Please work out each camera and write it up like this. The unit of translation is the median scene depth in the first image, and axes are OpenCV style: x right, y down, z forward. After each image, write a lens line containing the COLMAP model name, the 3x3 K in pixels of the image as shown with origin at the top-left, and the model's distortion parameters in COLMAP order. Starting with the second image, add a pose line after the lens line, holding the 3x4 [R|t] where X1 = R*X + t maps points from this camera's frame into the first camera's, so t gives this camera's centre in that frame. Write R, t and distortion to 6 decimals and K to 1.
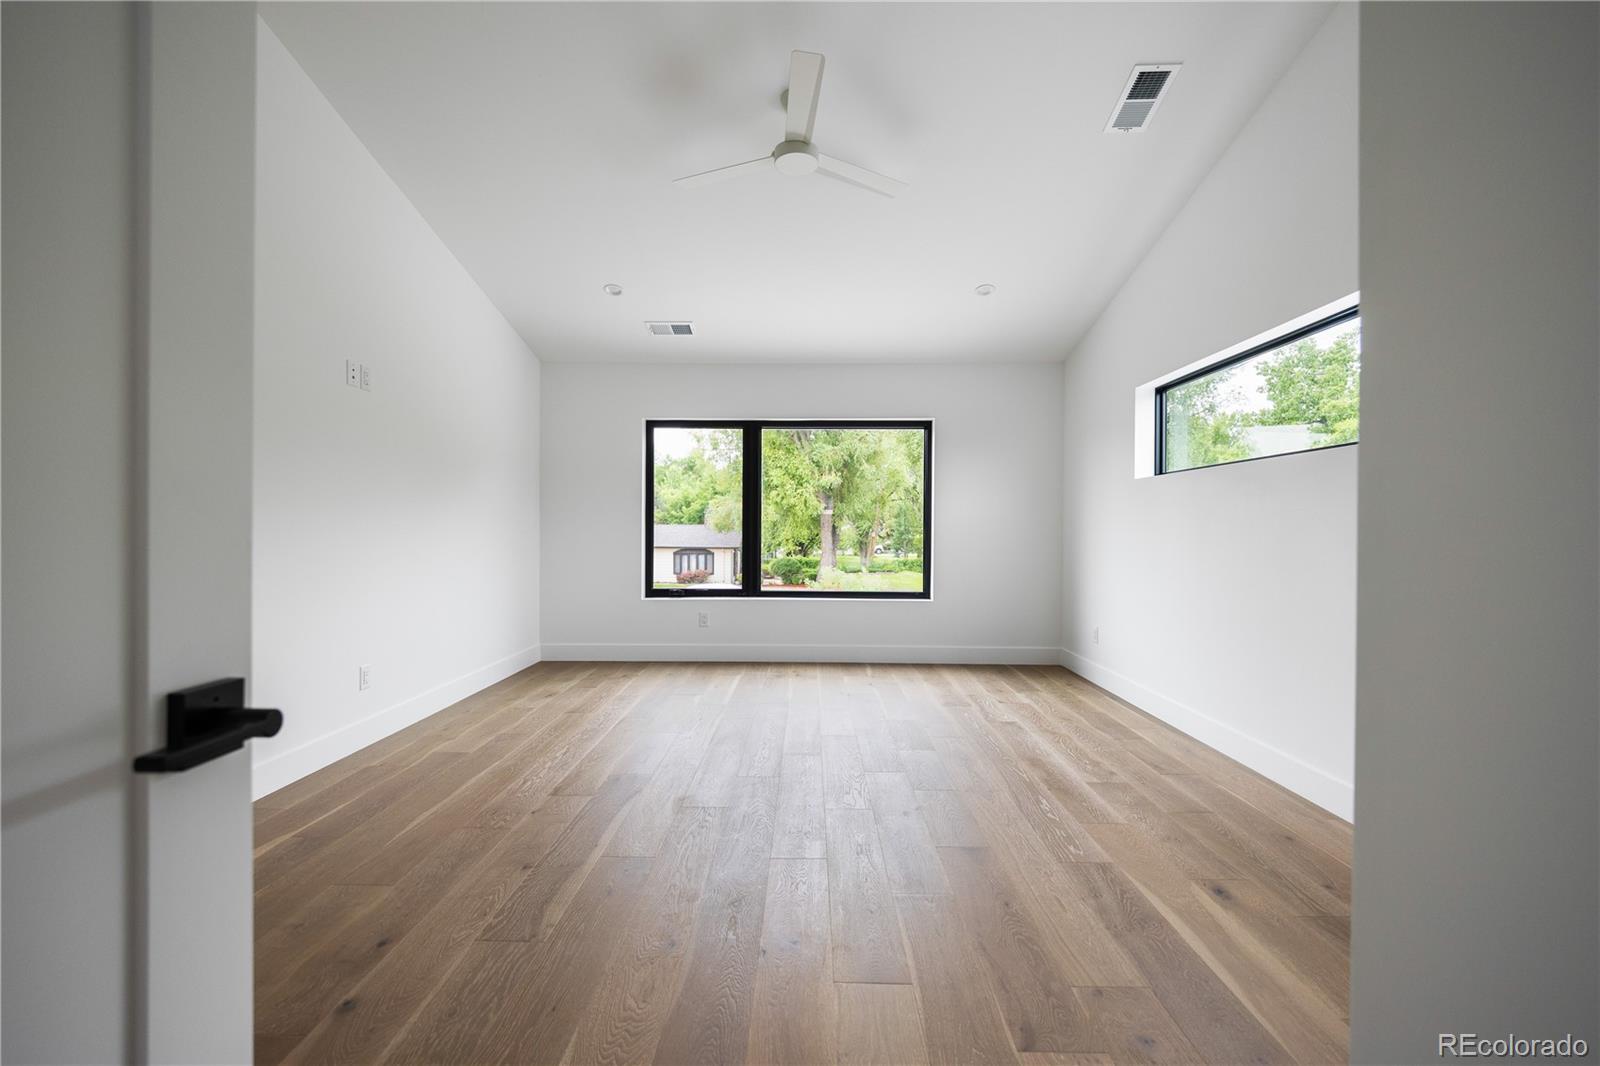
lens RADIAL K [[676.0, 0, 804.1], [0, 676.0, 527.3], [0, 0, 1]] dist [0.001411, -0.000810]
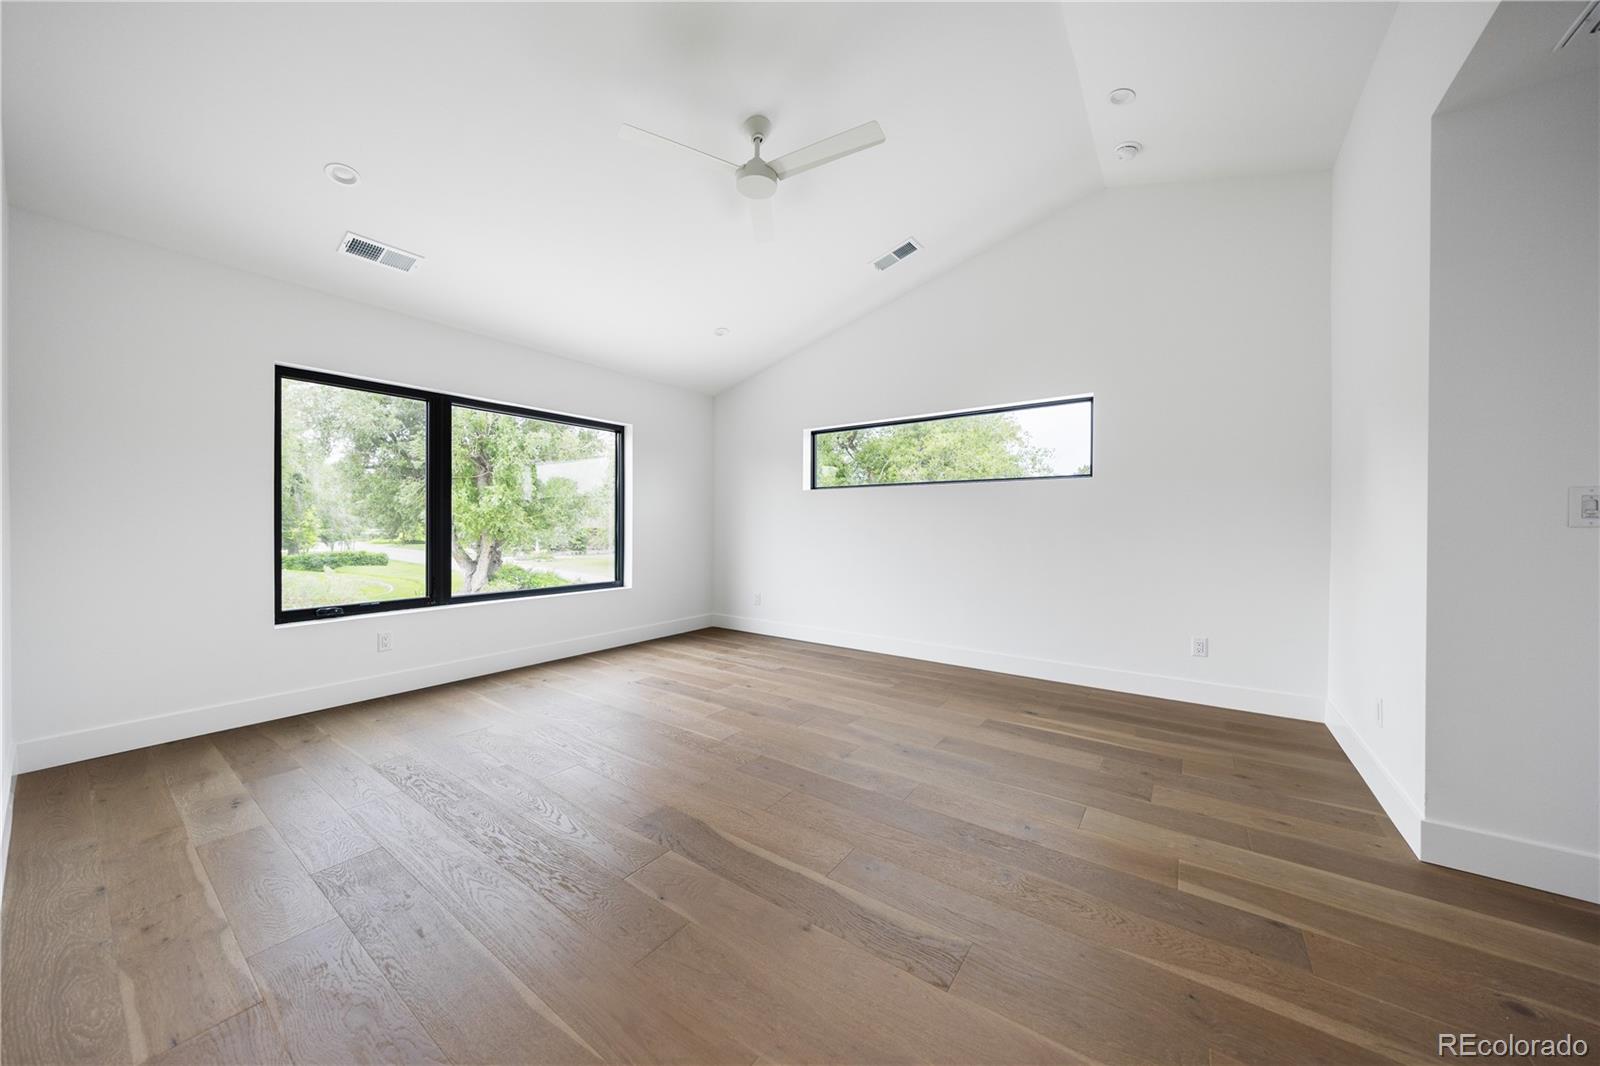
lens RADIAL K [[562.7, 0, 772.9], [0, 562.7, 516.8], [0, 0, 1]] dist [0.008014, 0.000248]
pose [[0.561423, 0.010163, 0.827467, -0.440460], [0.000870, 0.999917, -0.012871, 0.003581], [-0.827529, 0.007946, 0.561367, 0.279968]]
